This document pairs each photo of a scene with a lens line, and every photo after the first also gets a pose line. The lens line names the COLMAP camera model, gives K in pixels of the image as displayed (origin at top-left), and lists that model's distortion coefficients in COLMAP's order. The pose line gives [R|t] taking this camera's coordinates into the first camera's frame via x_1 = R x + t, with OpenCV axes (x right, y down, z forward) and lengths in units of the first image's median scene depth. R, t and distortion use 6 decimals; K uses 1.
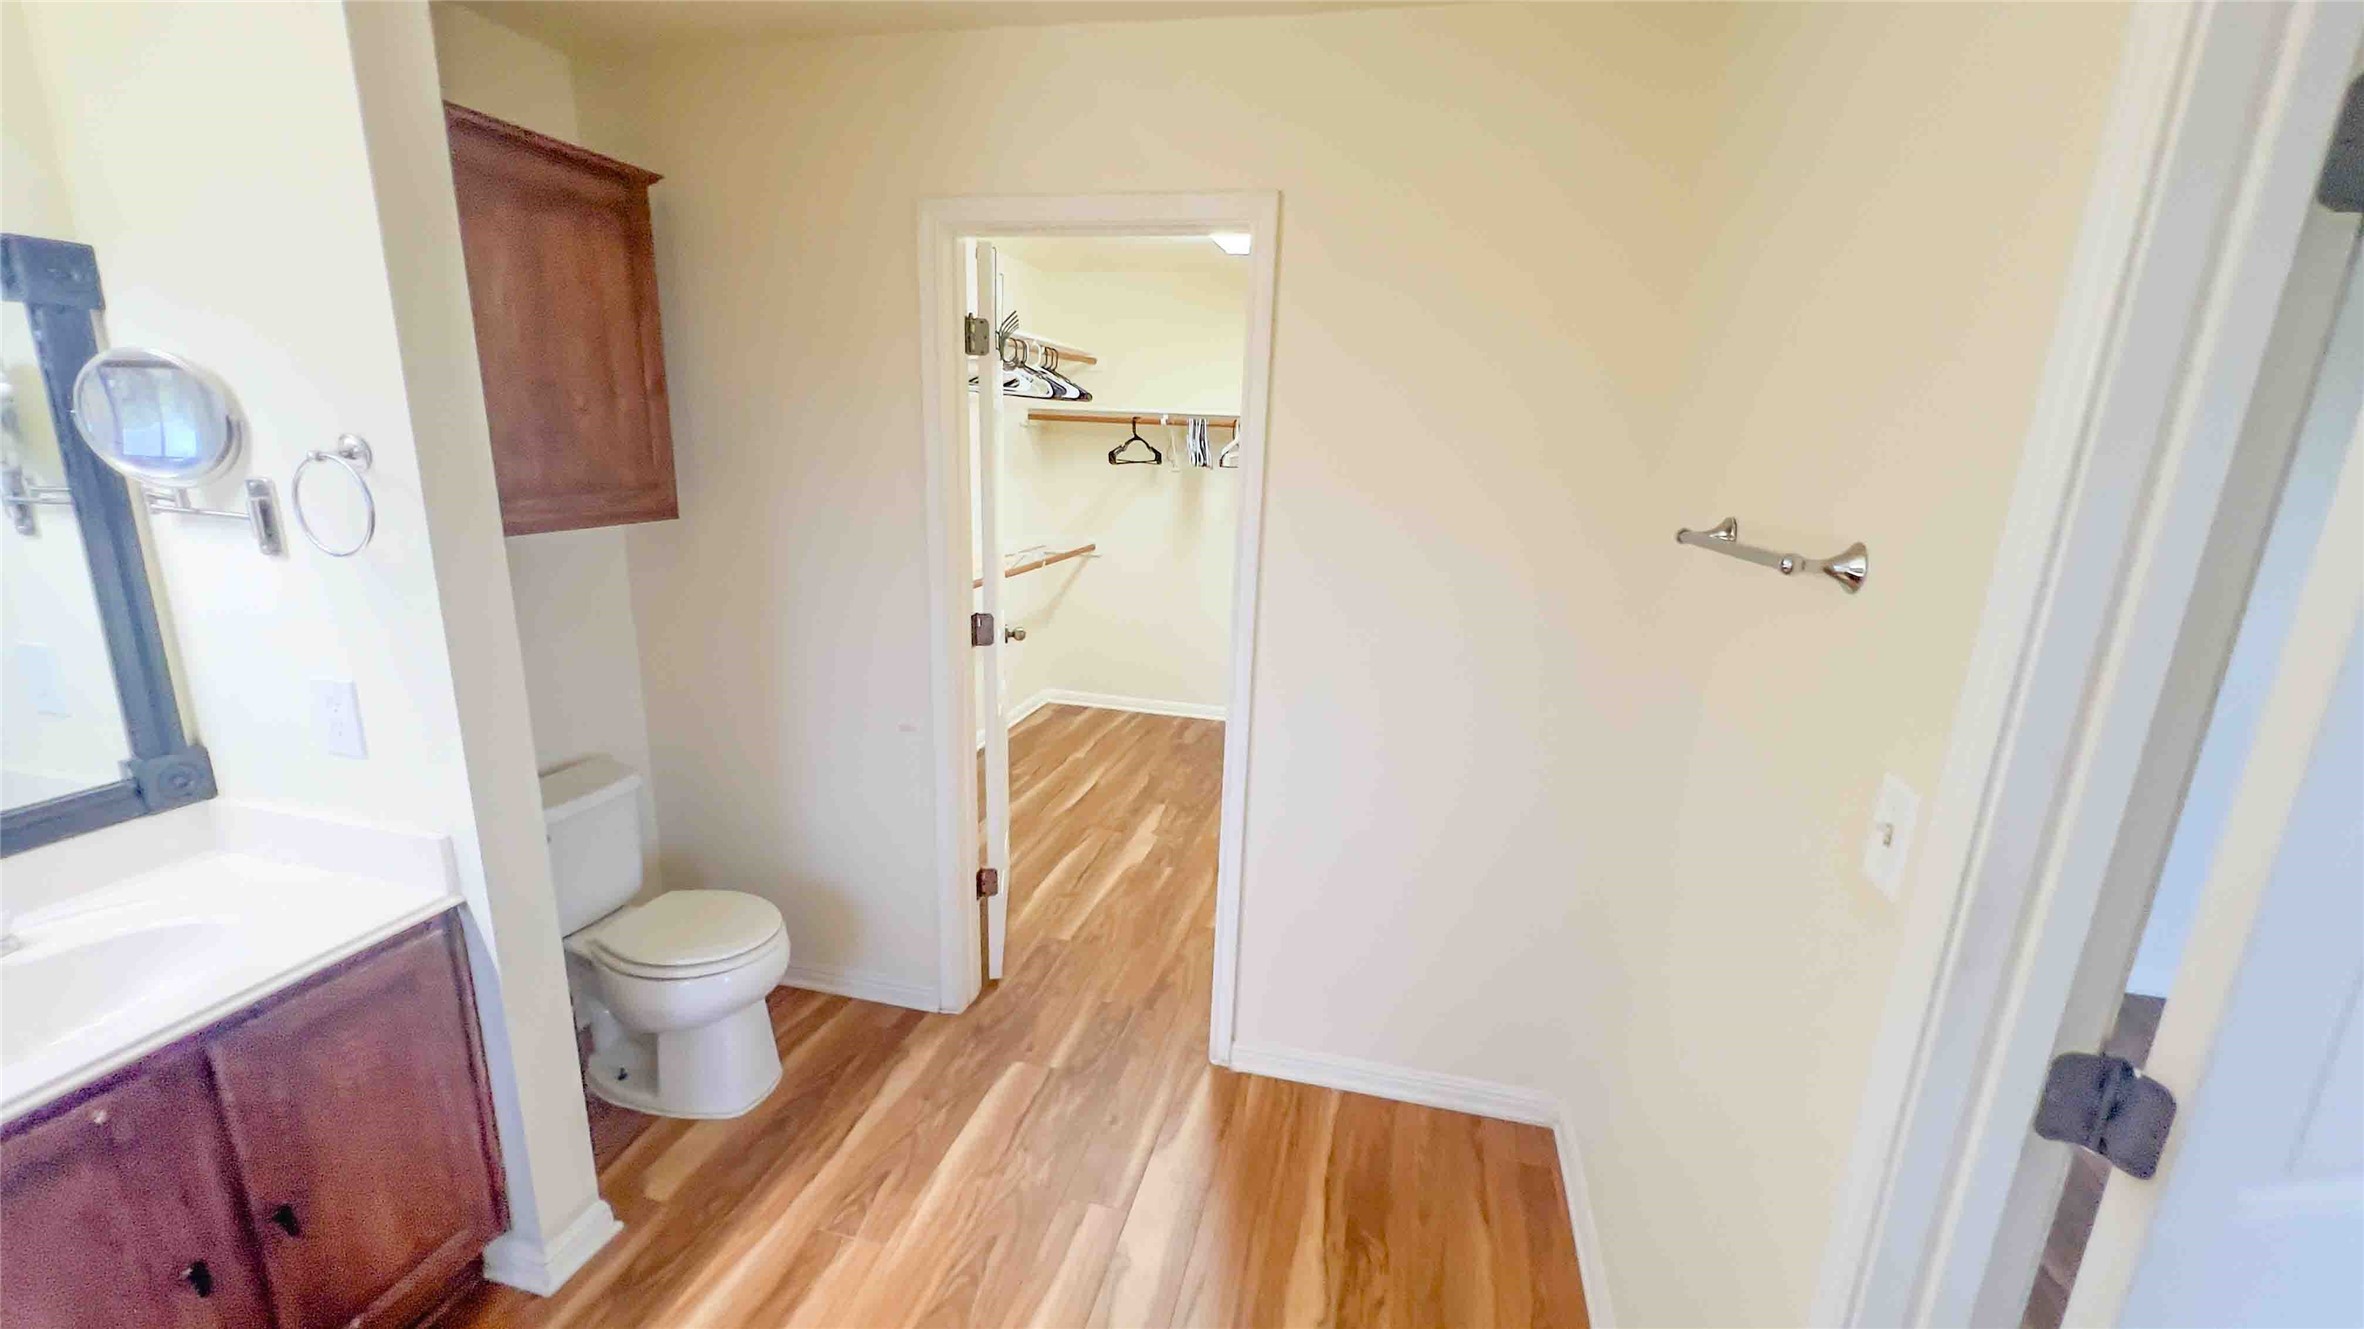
lens RADIAL K [[931.6, 0, 1181.1], [0, 931.6, 666.9], [0, 0, 1]] dist [0.001591, 0.000067]
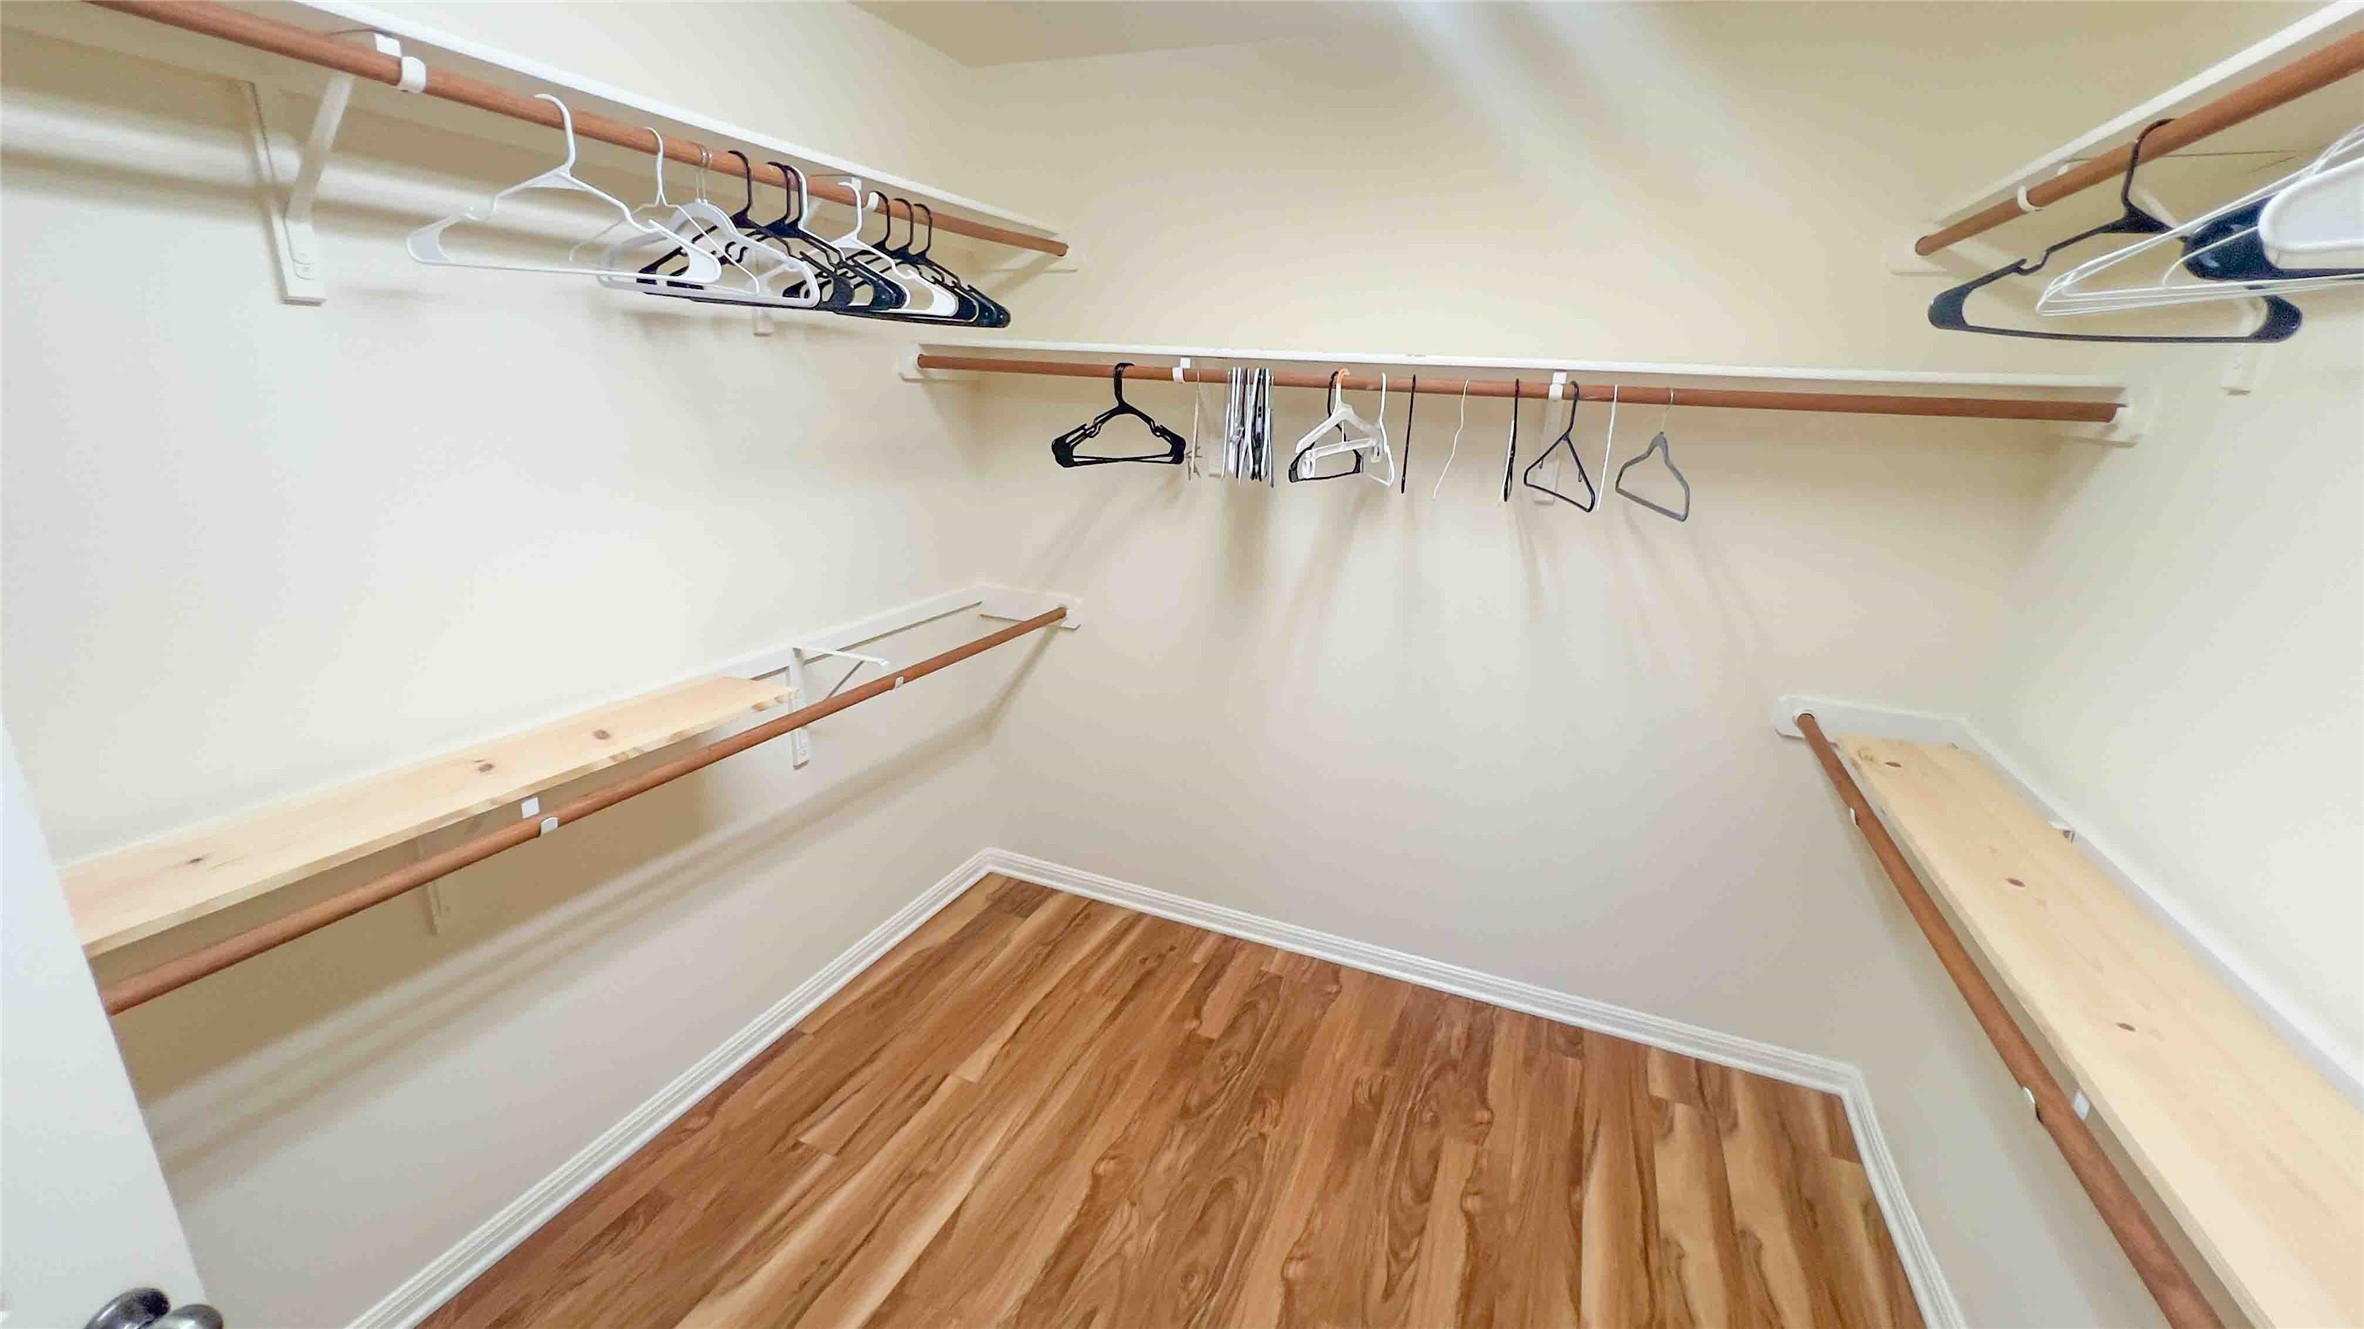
lens RADIAL K [[931.6, 0, 1182.4], [0, 931.6, 664.7], [0, 0, 1]] dist [0.001591, 0.000067]
pose [[0.987516, 0.053837, -0.148034, 0.057465], [-0.046636, 0.997573, 0.051697, -0.141860], [0.150458, -0.044148, 0.987630, 0.531346]]
